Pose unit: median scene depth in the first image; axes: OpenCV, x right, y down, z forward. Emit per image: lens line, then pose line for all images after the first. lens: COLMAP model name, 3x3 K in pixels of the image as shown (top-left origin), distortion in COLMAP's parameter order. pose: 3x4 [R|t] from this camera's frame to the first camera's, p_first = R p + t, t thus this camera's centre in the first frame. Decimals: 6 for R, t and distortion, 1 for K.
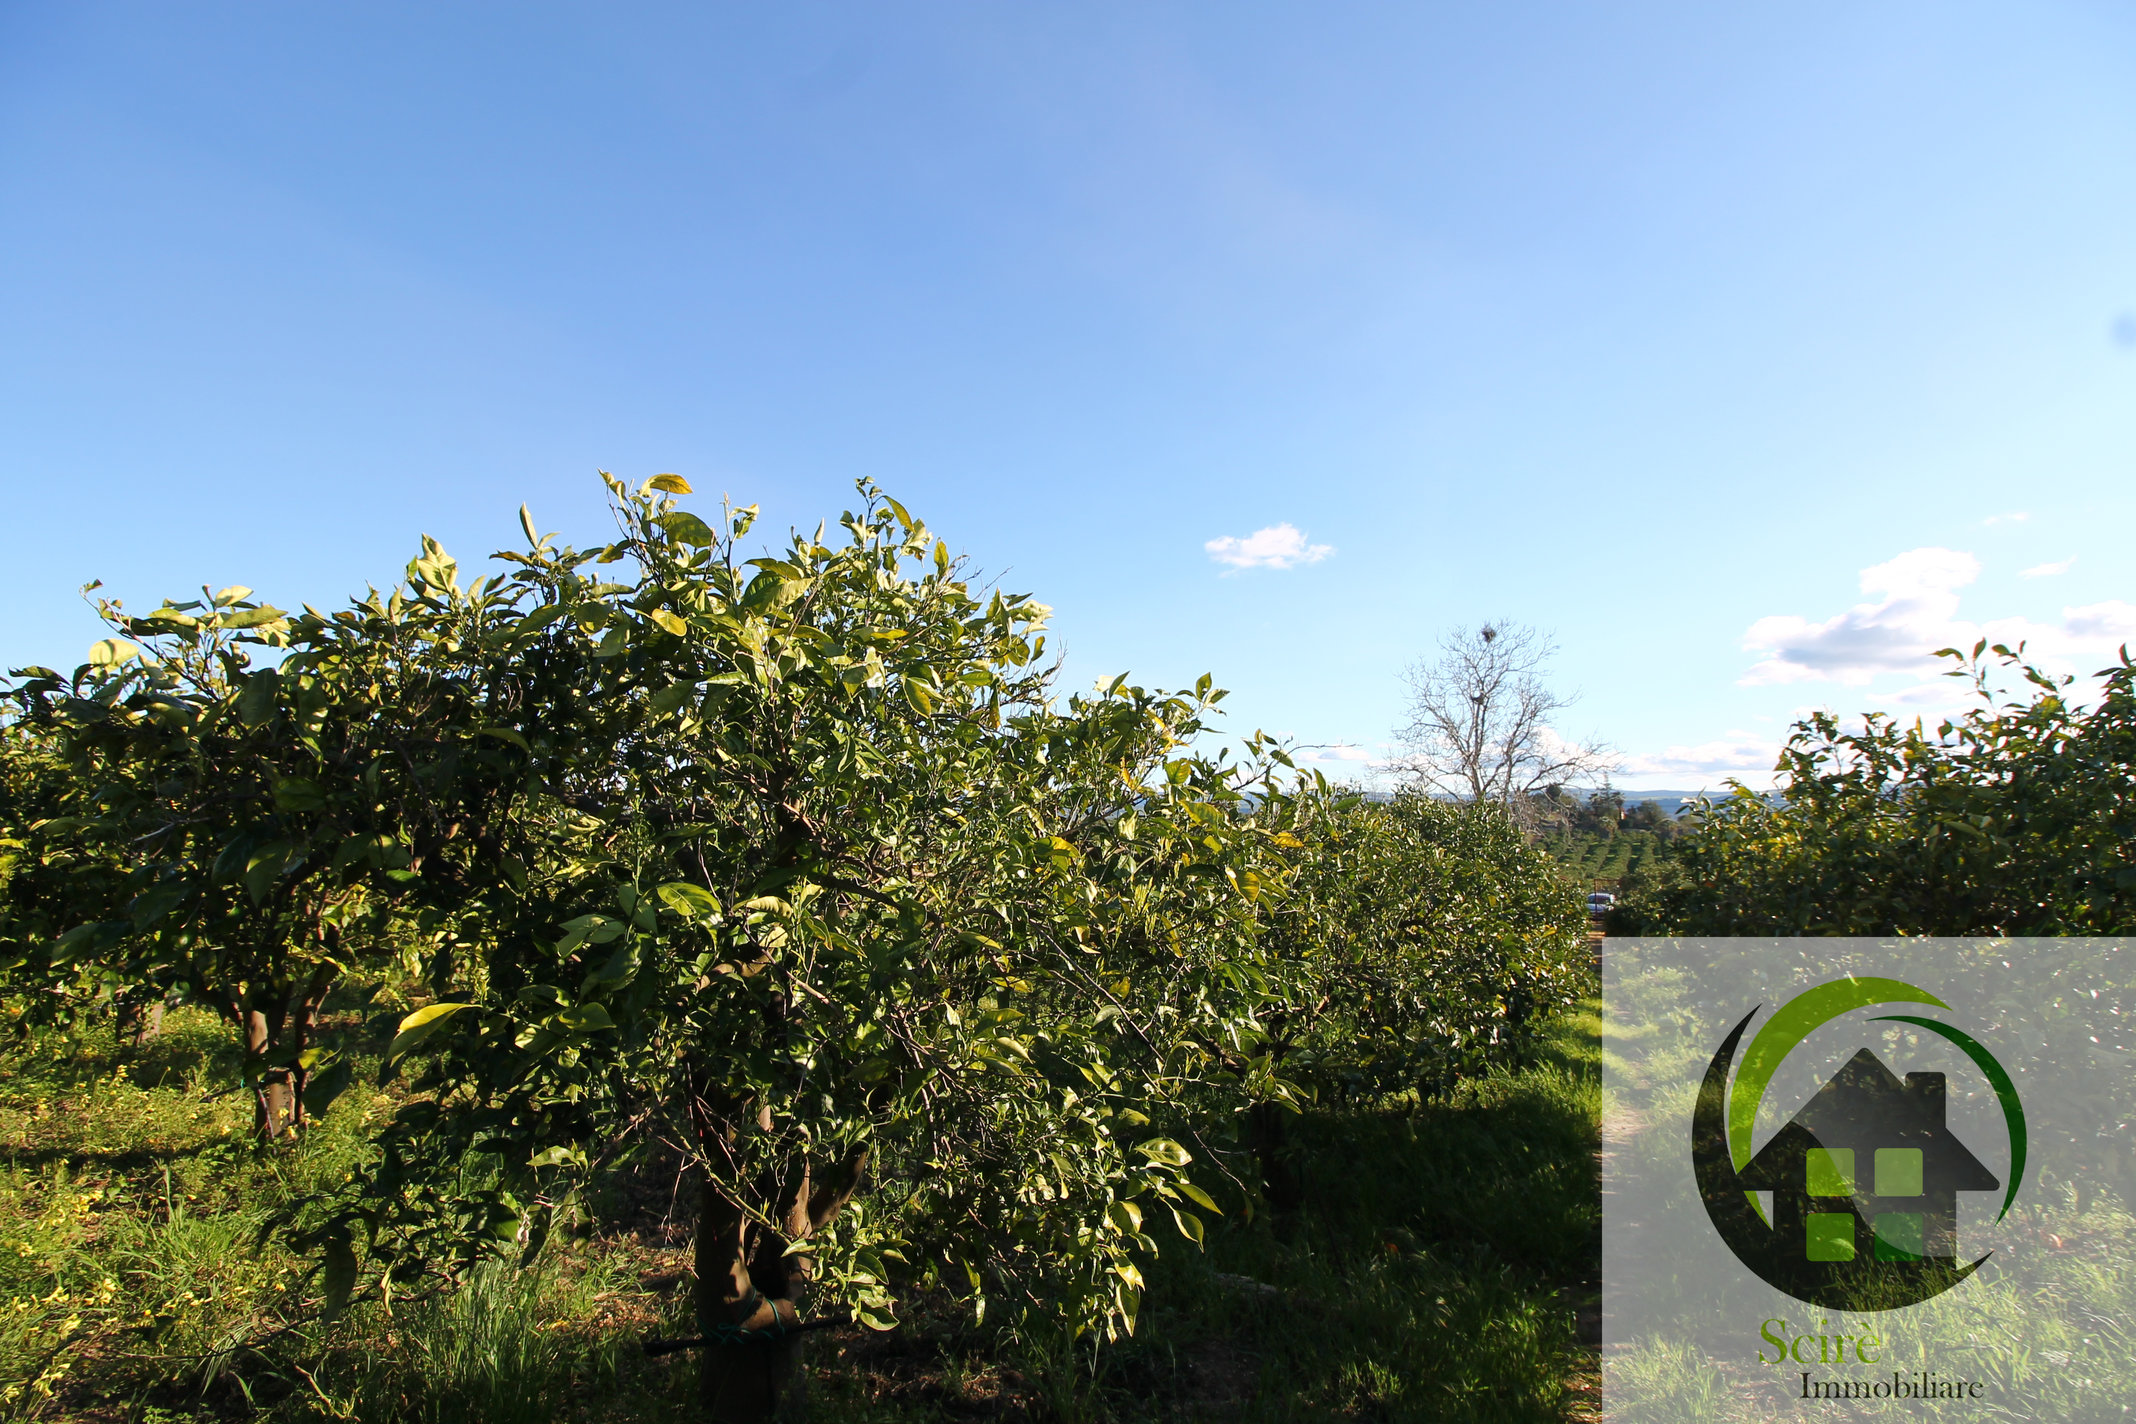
lens RADIAL K [[954.3, 0, 1079.4], [0, 954.3, 696.8], [0, 0, 1]] dist [-0.021890, -0.002826]
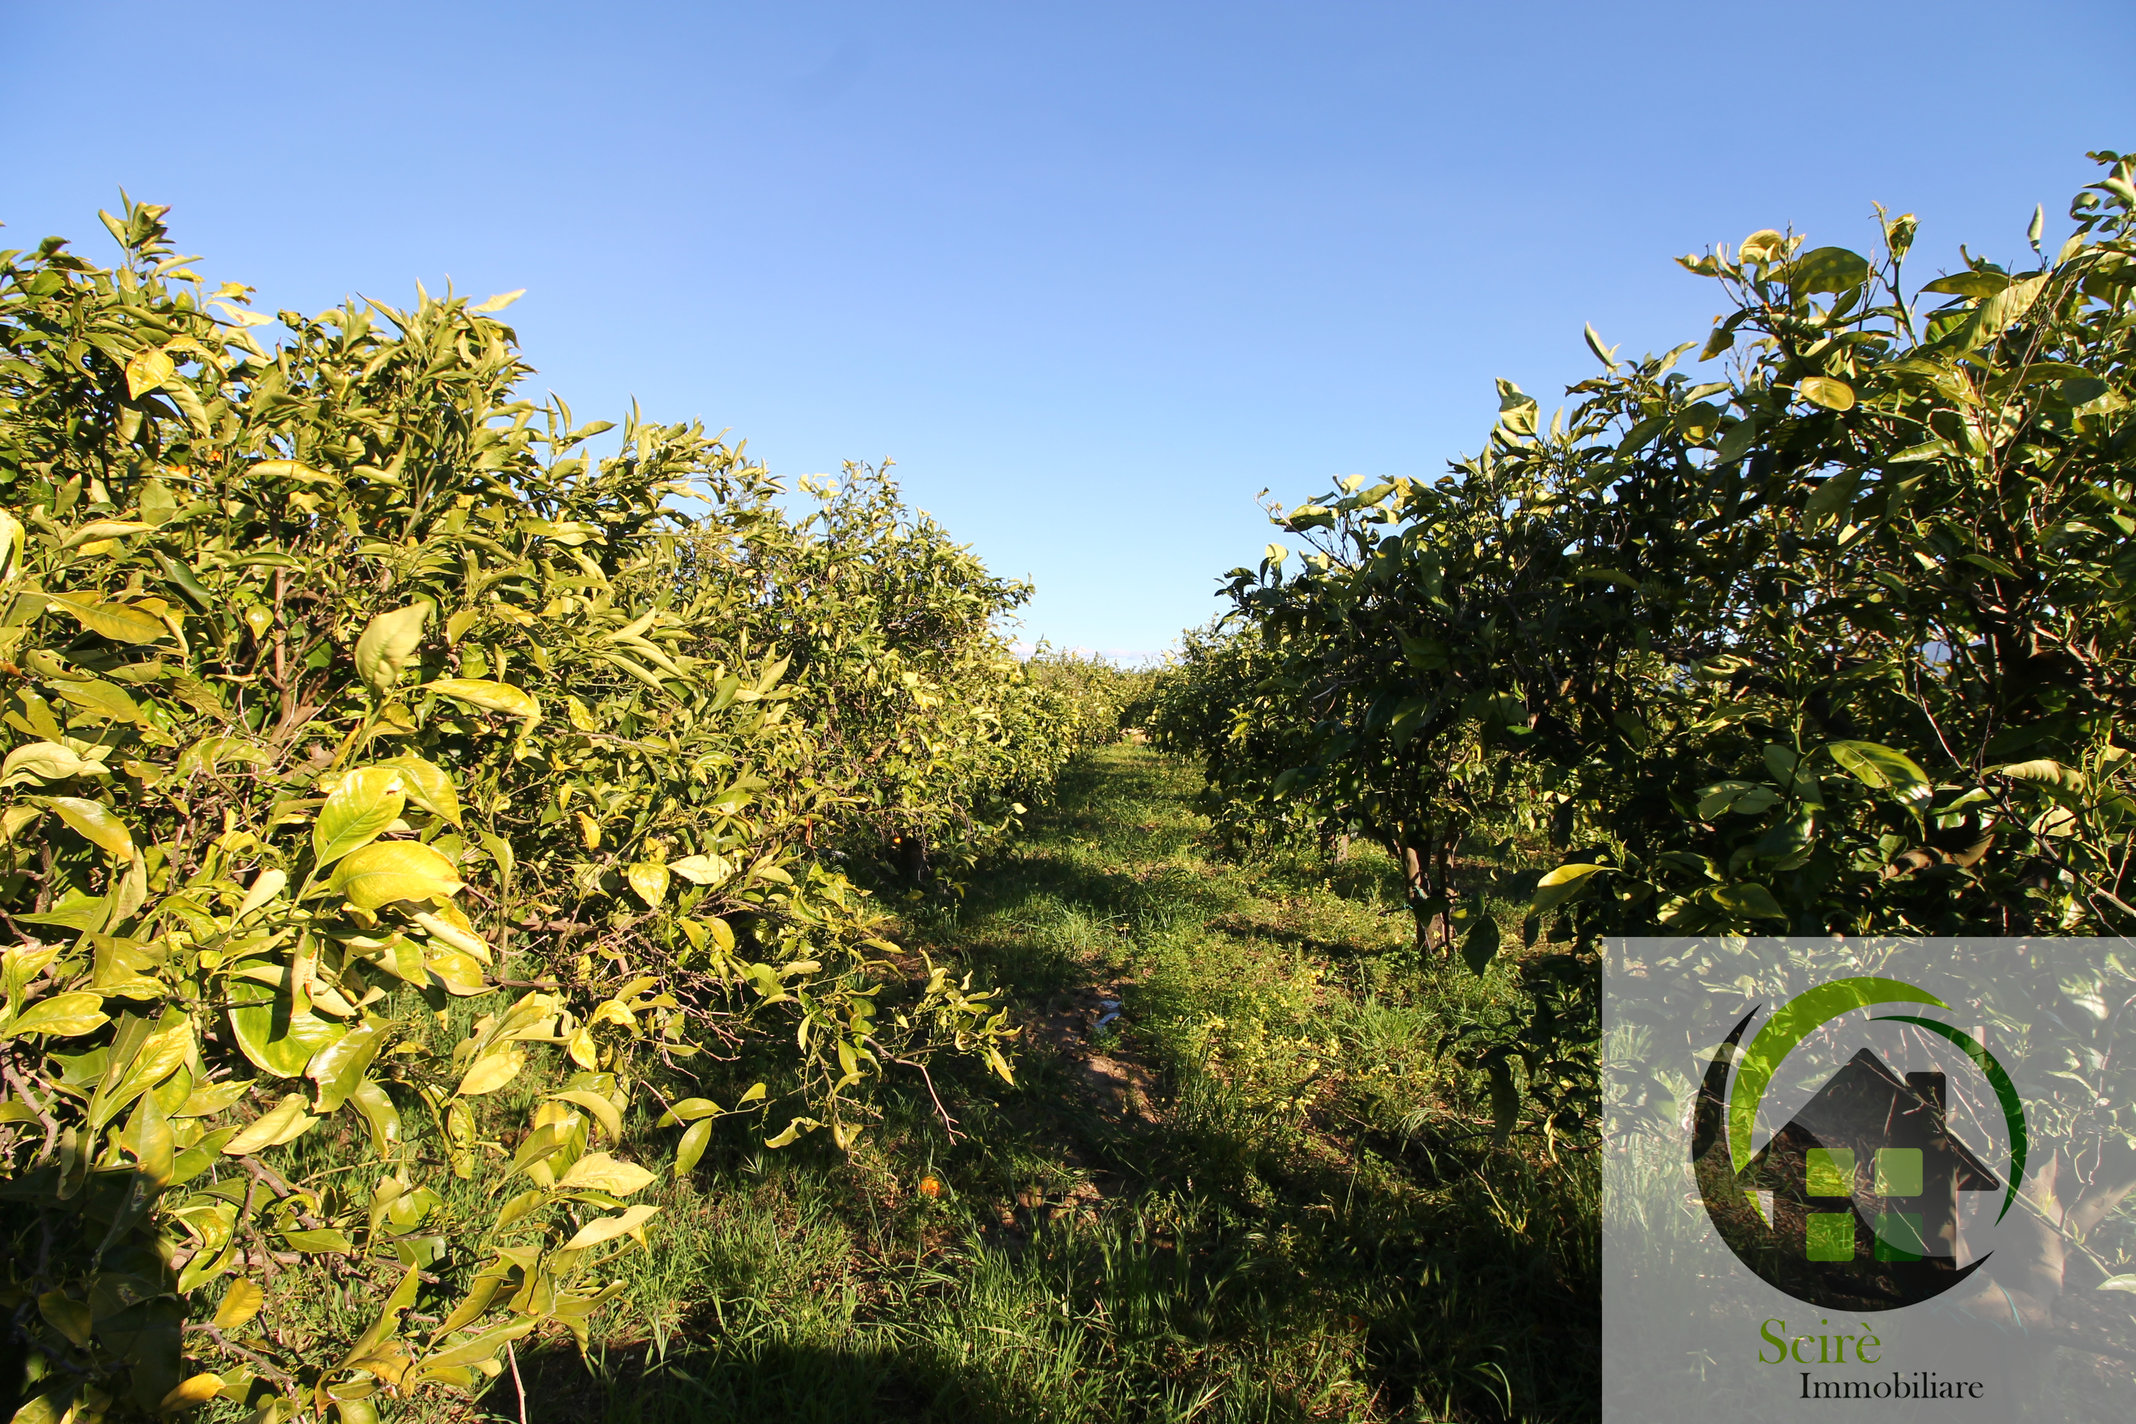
lens RADIAL K [[954.3, 0, 1069.9], [0, 954.3, 713.5], [0, 0, 1]] dist [-0.021890, -0.002826]
pose [[0.505069, -0.008087, -0.863041, -0.077692], [0.140788, 0.987334, 0.073140, 0.025679], [0.851518, -0.158446, 0.499811, 0.077648]]
